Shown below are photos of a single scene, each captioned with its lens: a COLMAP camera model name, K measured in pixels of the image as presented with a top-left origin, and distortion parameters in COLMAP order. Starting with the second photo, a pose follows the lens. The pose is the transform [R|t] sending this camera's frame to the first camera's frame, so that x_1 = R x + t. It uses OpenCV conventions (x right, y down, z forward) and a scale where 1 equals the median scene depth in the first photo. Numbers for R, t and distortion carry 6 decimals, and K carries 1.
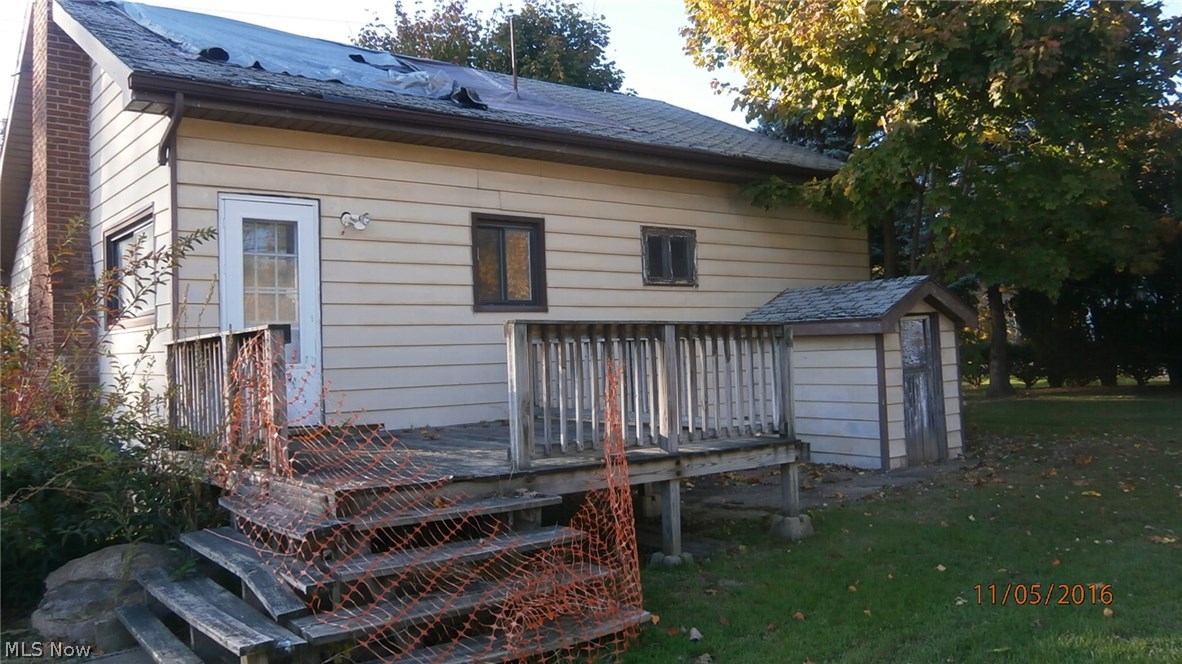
lens RADIAL K [[958.1, 0, 591.0], [0, 958.1, 332.0], [0, 0, 1]] dist [-0.009810, 0.000843]
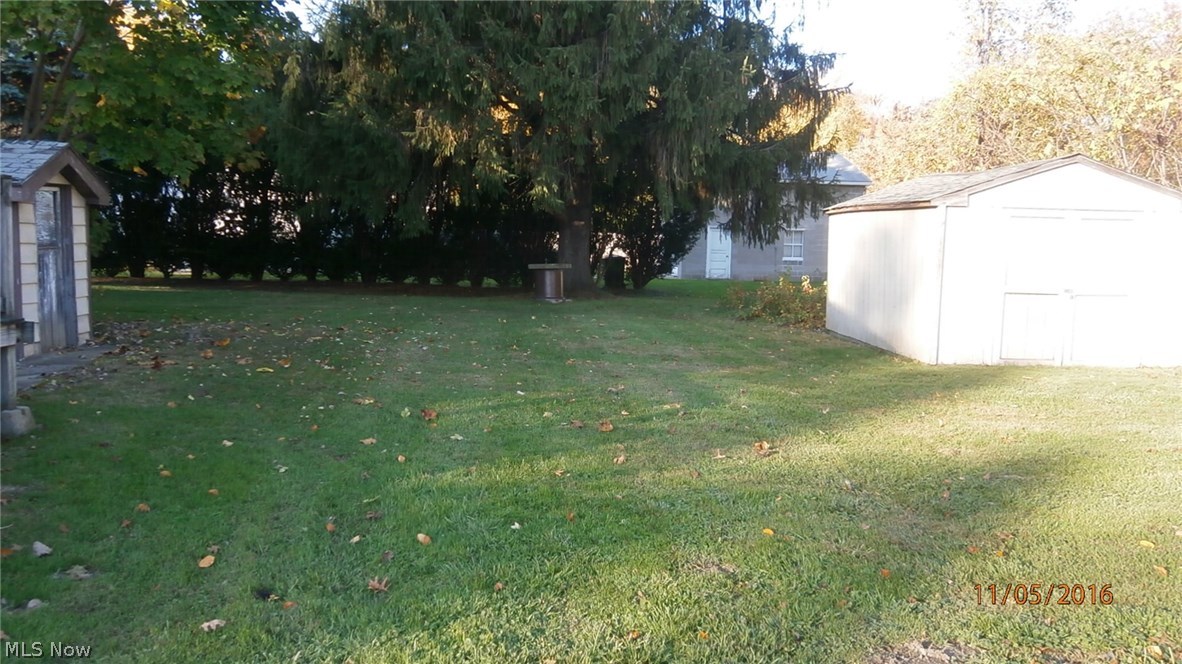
lens RADIAL K [[958.1, 0, 591.0], [0, 958.1, 332.0], [0, 0, 1]] dist [-0.009810, 0.000843]
pose [[0.550692, -0.014344, 0.834585, -0.126600], [-0.078156, 0.994574, 0.068664, 0.017347], [-0.831041, -0.103041, 0.546583, 0.078739]]
